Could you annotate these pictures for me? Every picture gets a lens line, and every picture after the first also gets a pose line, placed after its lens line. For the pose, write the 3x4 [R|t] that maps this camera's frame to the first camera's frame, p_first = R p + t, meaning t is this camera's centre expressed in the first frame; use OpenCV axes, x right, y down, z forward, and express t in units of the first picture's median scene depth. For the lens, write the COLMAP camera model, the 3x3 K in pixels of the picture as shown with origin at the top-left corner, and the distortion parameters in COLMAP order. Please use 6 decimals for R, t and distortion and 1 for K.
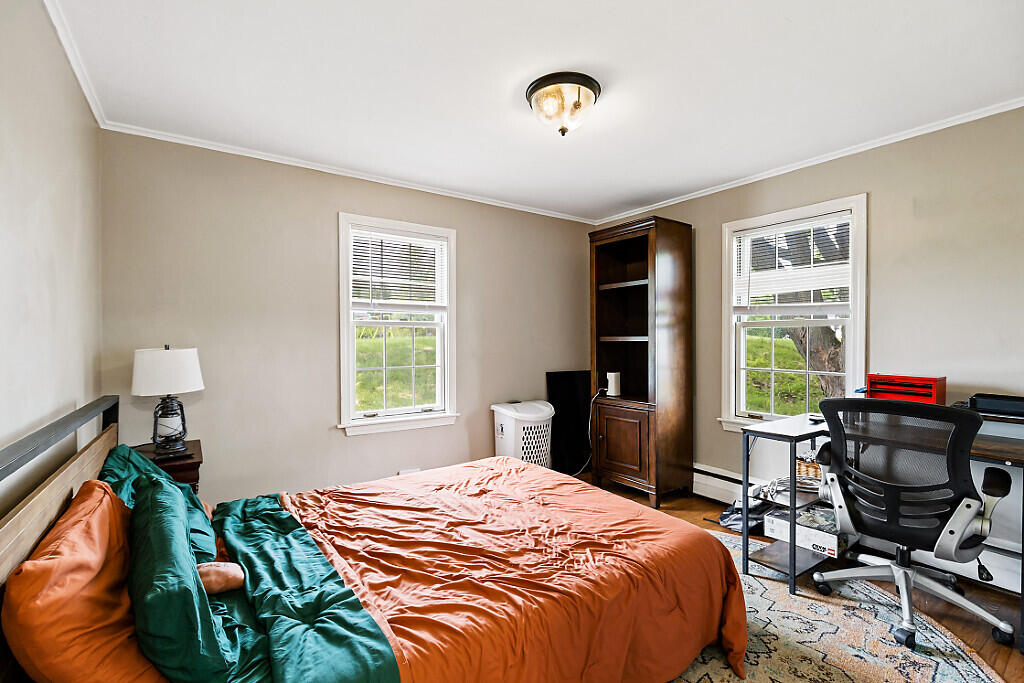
lens RADIAL K [[461.9, 0, 511.3], [0, 461.9, 343.0], [0, 0, 1]] dist [0.000668, -0.001825]
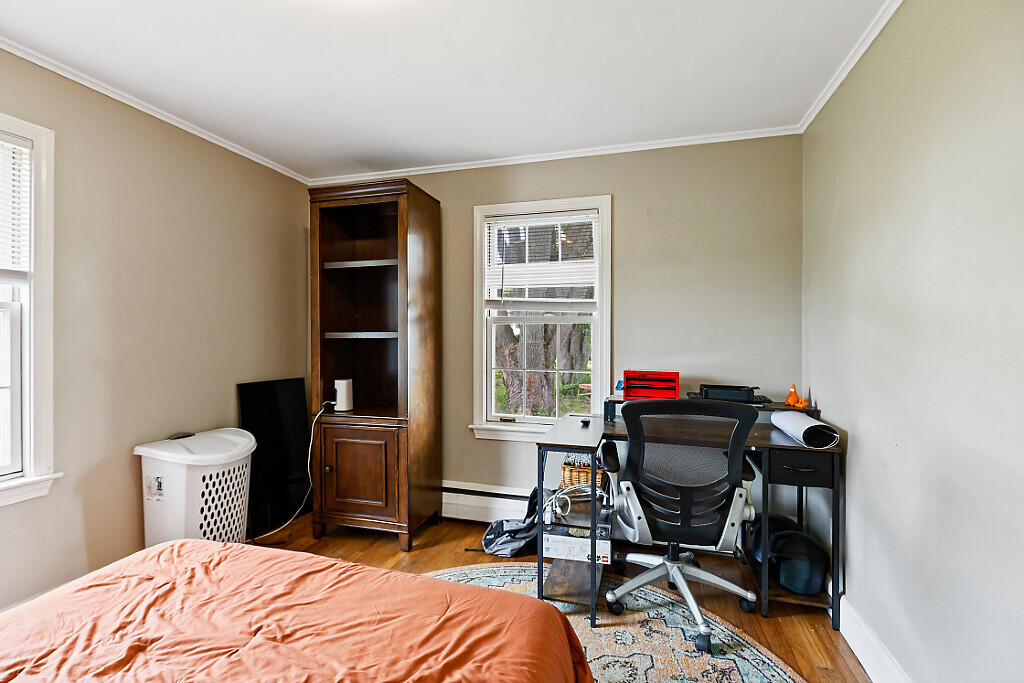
lens RADIAL K [[461.9, 0, 511.0], [0, 461.9, 335.0], [0, 0, 1]] dist [0.000668, -0.001825]
pose [[0.780508, 0.003053, 0.625139, -0.043639], [0.002204, 0.999968, -0.007636, -0.003426], [-0.625142, 0.007338, 0.780476, 0.277564]]
